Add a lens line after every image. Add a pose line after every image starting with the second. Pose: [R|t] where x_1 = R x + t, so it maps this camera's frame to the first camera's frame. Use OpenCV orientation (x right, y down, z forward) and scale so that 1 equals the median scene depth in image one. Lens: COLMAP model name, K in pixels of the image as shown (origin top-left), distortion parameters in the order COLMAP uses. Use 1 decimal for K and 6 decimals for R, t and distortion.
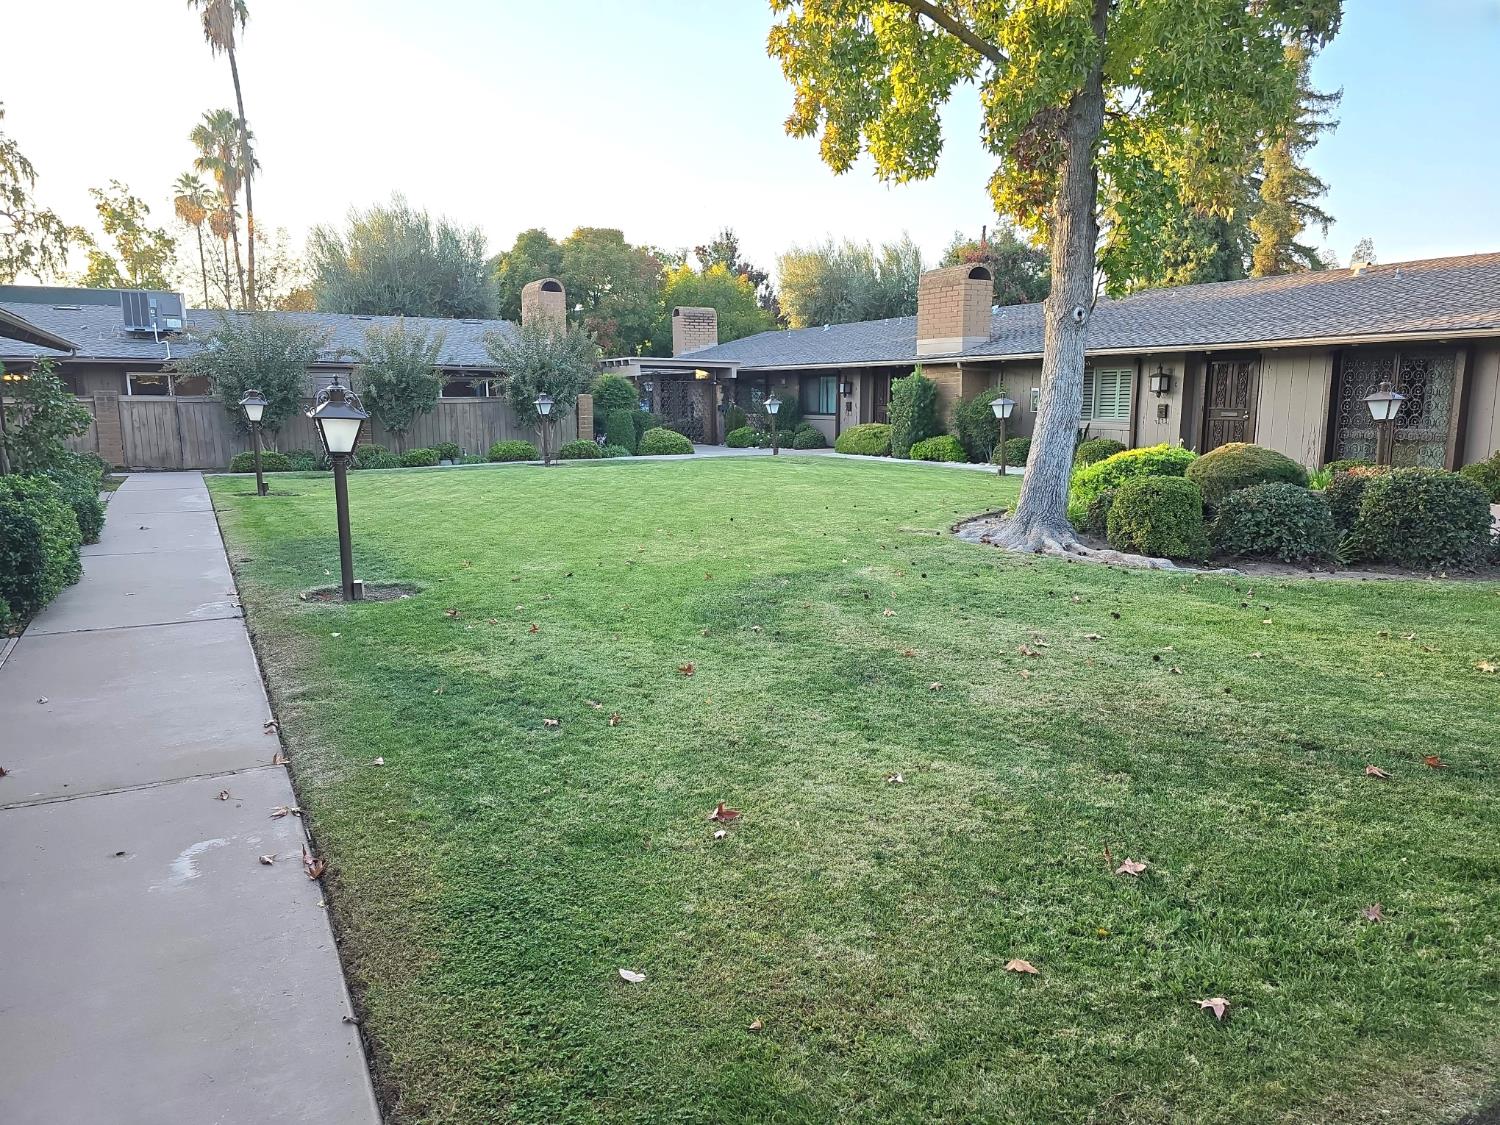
lens RADIAL K [[981.6, 0, 755.0], [0, 981.6, 550.7], [0, 0, 1]] dist [0.080719, -0.074876]
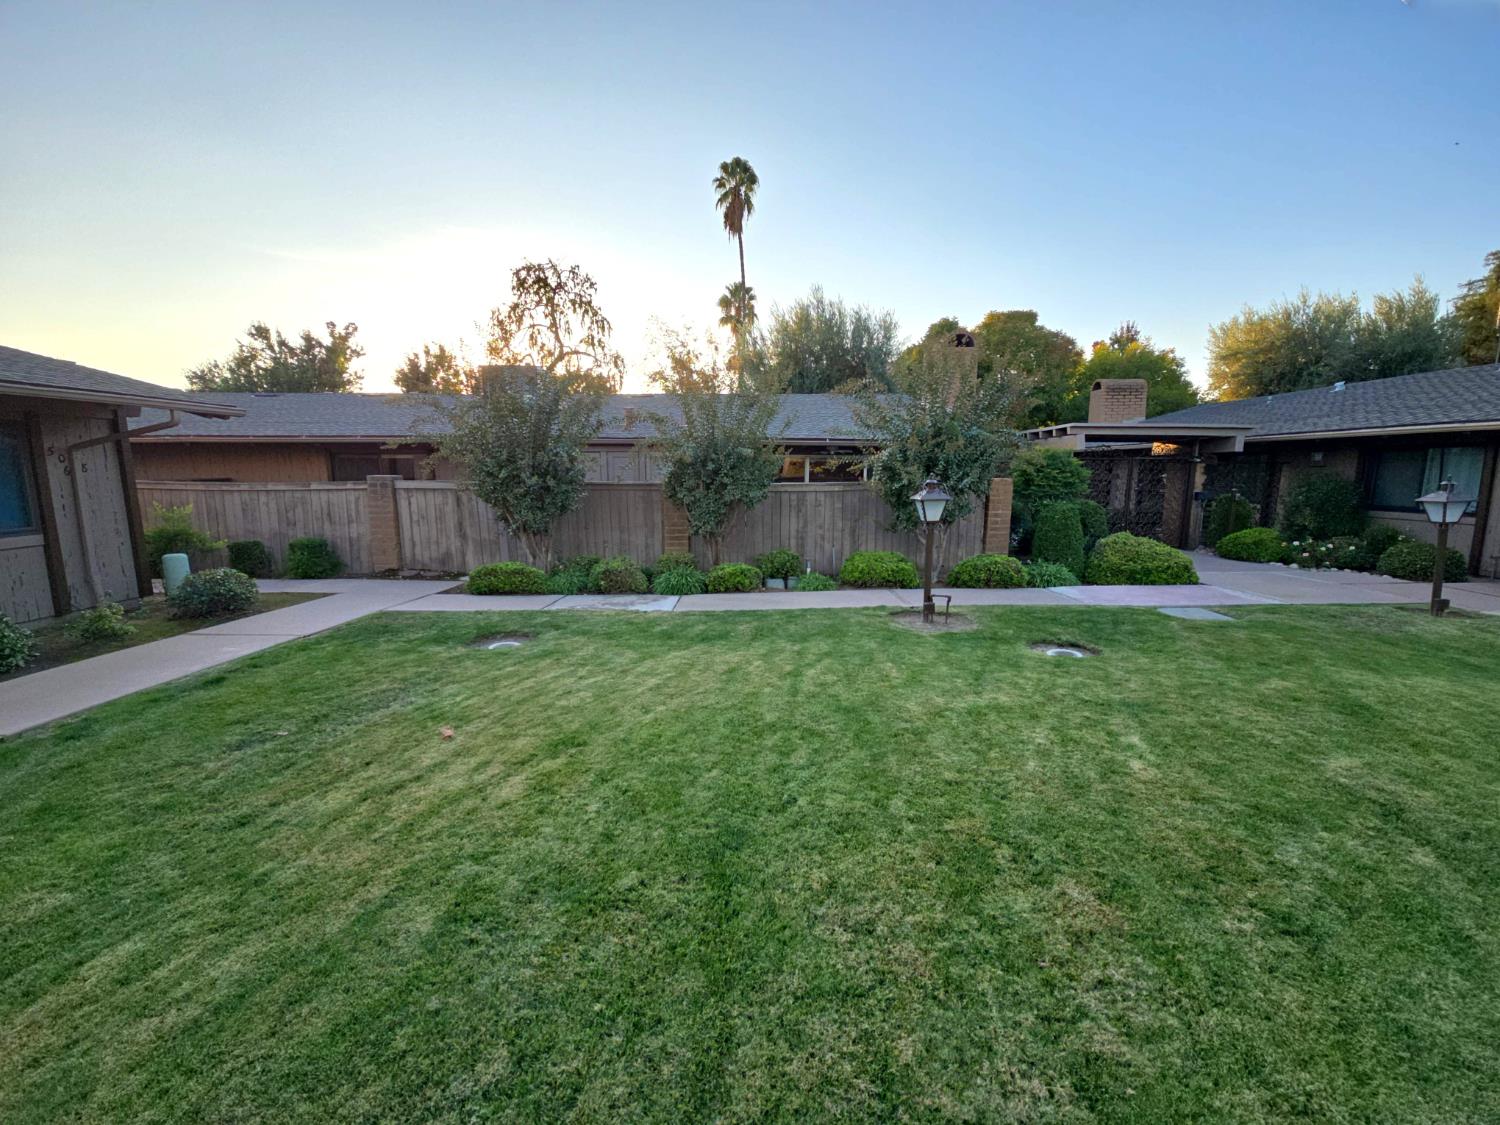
lens RADIAL K [[623.1, 0, 748.9], [0, 623.1, 560.1], [0, 0, 1]] dist [0.034535, -0.018533]
pose [[0.874002, 0.070626, -0.480762, -0.091586], [-0.079239, 0.996853, 0.002389, -0.073318], [0.479418, 0.036008, 0.876848, 0.443203]]
